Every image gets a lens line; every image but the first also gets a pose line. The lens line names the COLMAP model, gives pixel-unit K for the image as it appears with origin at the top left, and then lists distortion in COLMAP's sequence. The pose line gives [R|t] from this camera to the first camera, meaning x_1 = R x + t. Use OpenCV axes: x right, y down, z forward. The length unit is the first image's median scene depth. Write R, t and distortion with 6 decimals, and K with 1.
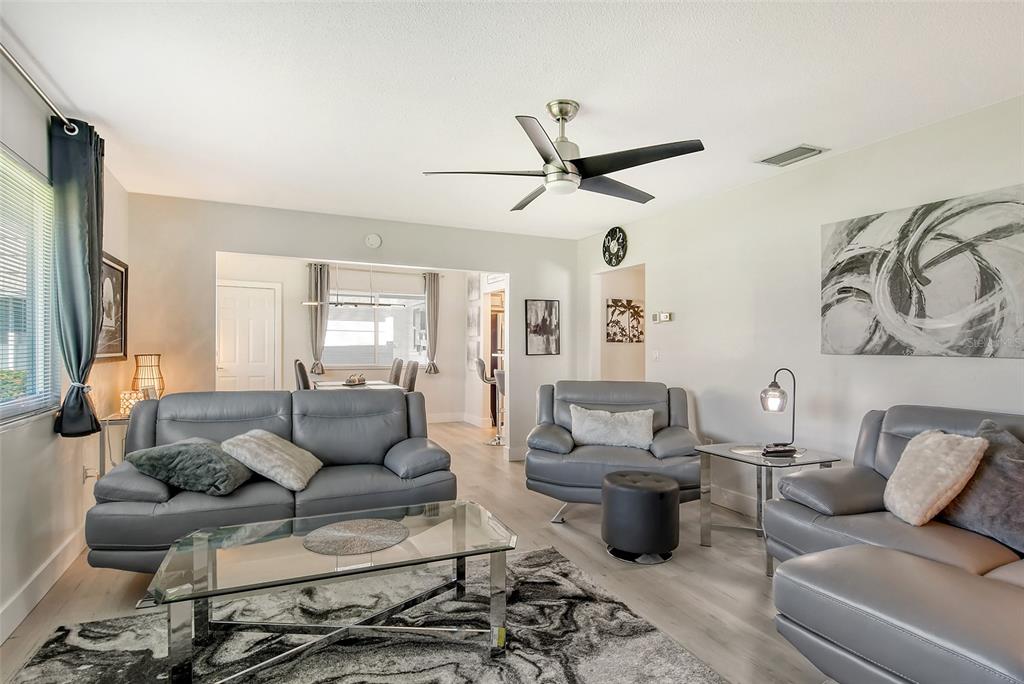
lens RADIAL K [[543.8, 0, 509.5], [0, 543.8, 344.3], [0, 0, 1]] dist [-0.000492, -0.001226]
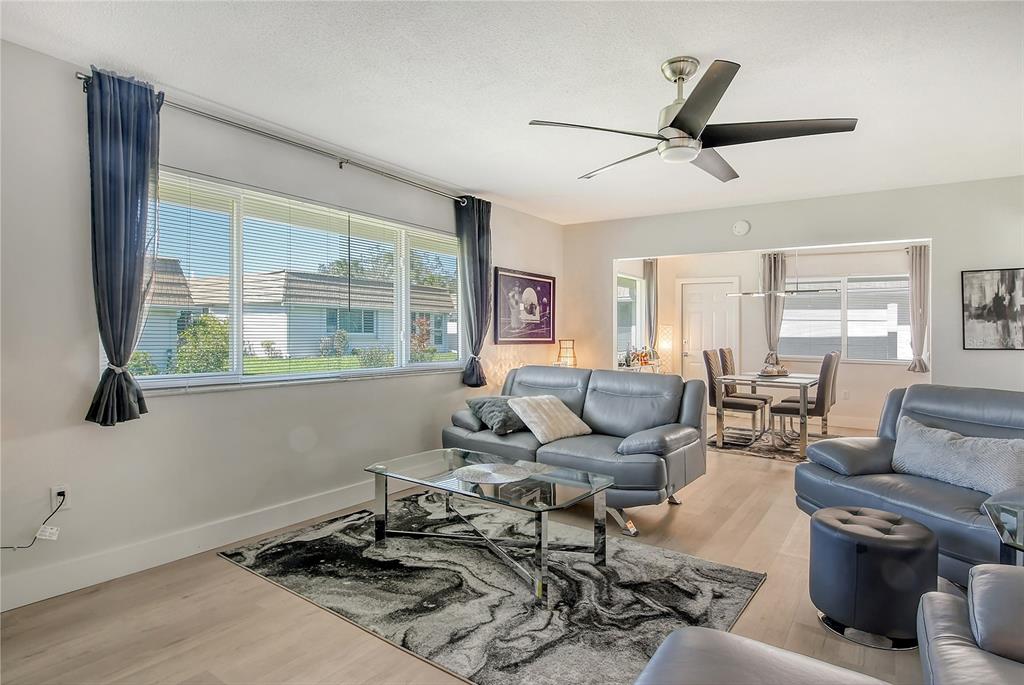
lens RADIAL K [[541.2, 0, 539.5], [0, 541.2, 342.3], [0, 0, 1]] dist [0.004438, 0.000126]
pose [[0.525601, 0.014880, -0.850601, 0.651227], [-0.006835, 0.999889, 0.013268, 0.009416], [0.850704, -0.001160, 0.525644, 0.290087]]
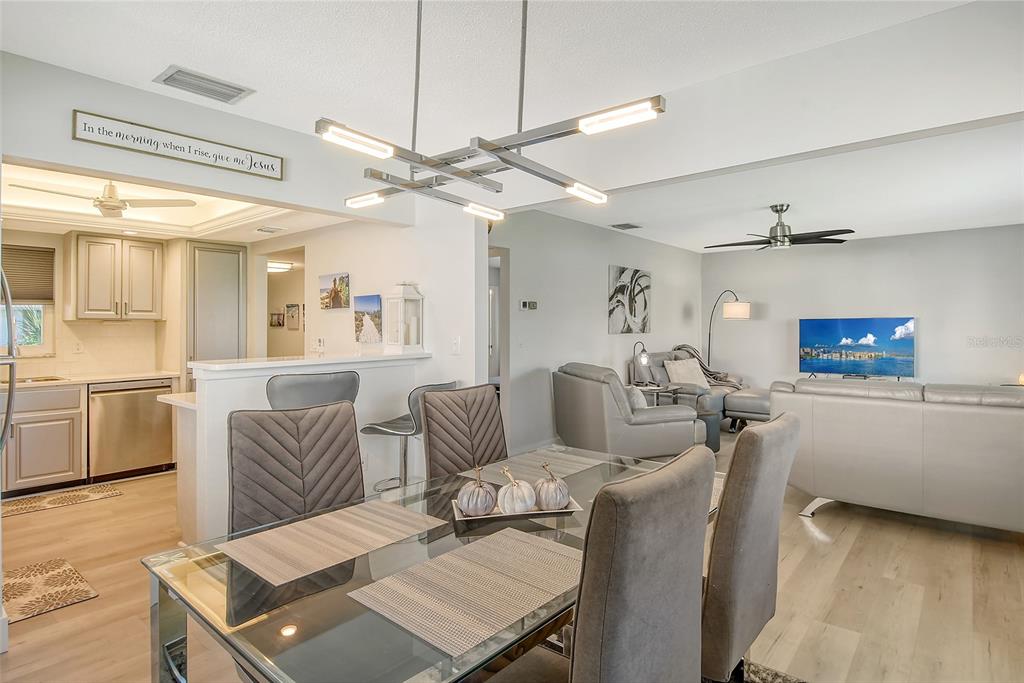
lens RADIAL K [[528.7, 0, 545.3], [0, 528.7, 315.4], [0, 0, 1]] dist [-0.013565, -0.000621]
pose [[-0.456358, 0.016154, 0.889650, -1.059349], [0.003542, 0.999860, -0.016338, -0.019683], [-0.889789, -0.004305, -0.456351, 2.307748]]
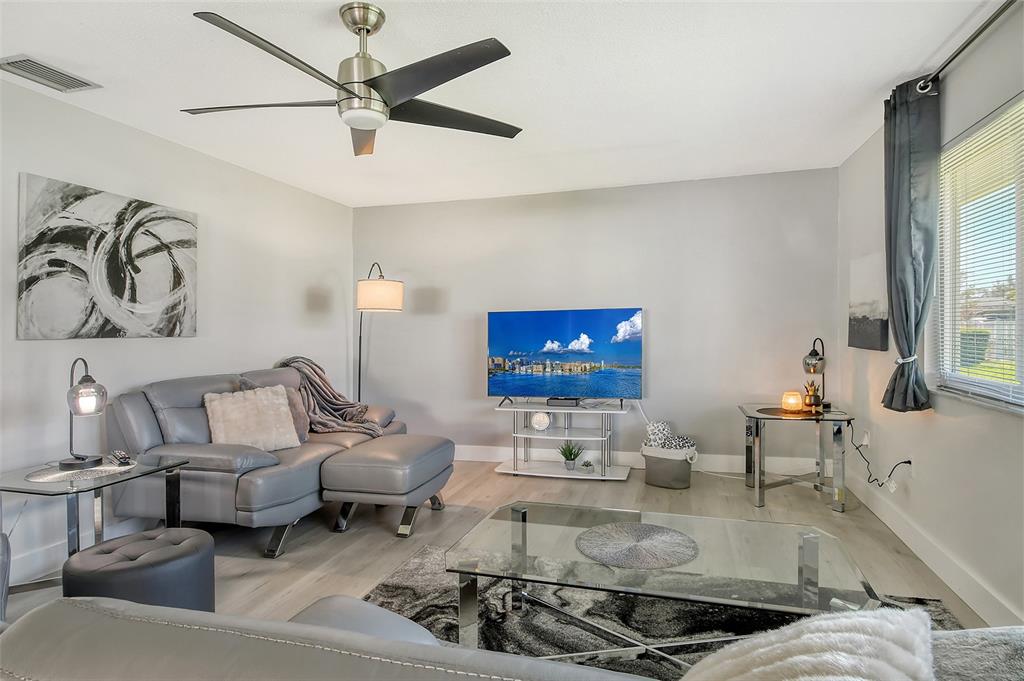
lens RADIAL K [[537.6, 0, 514.5], [0, 537.6, 324.5], [0, 0, 1]] dist [0.000382, -0.001199]
pose [[-0.760318, 0.008884, 0.649490, -0.500009], [0.008925, 0.999955, -0.003230, 0.004977], [-0.649490, 0.003341, -0.760363, 1.279935]]
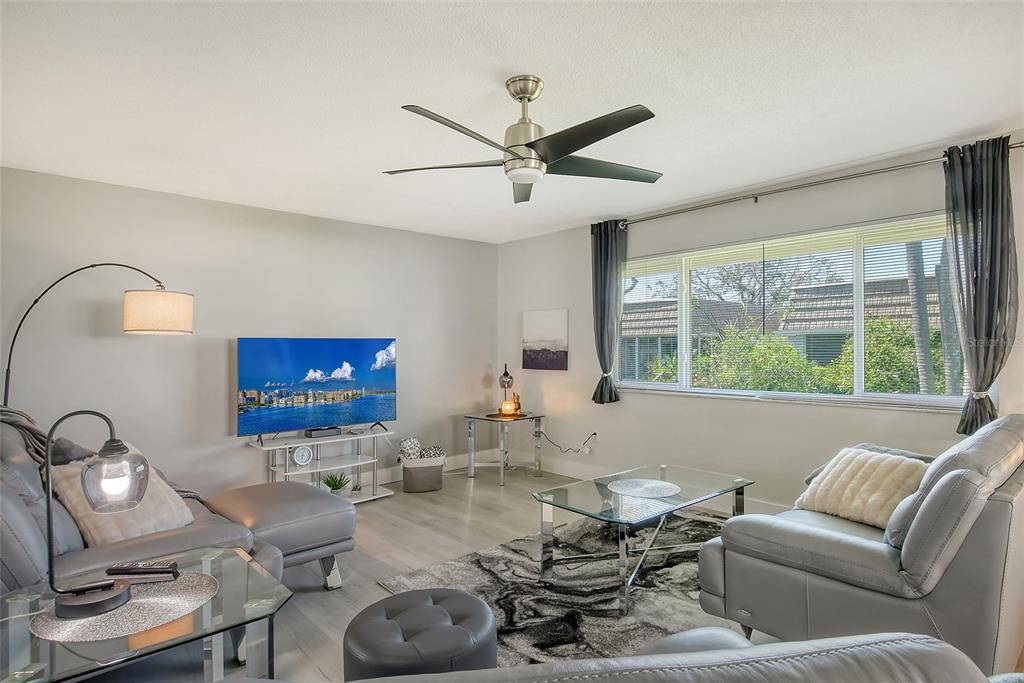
lens RADIAL K [[543.8, 0, 509.5], [0, 543.8, 343.8], [0, 0, 1]] dist [-0.000492, -0.001226]
pose [[-0.956956, -0.002396, -0.290223, 0.335454], [0.001781, 0.999899, -0.014128, -0.001793], [0.290227, -0.014037, -0.956855, 1.633066]]
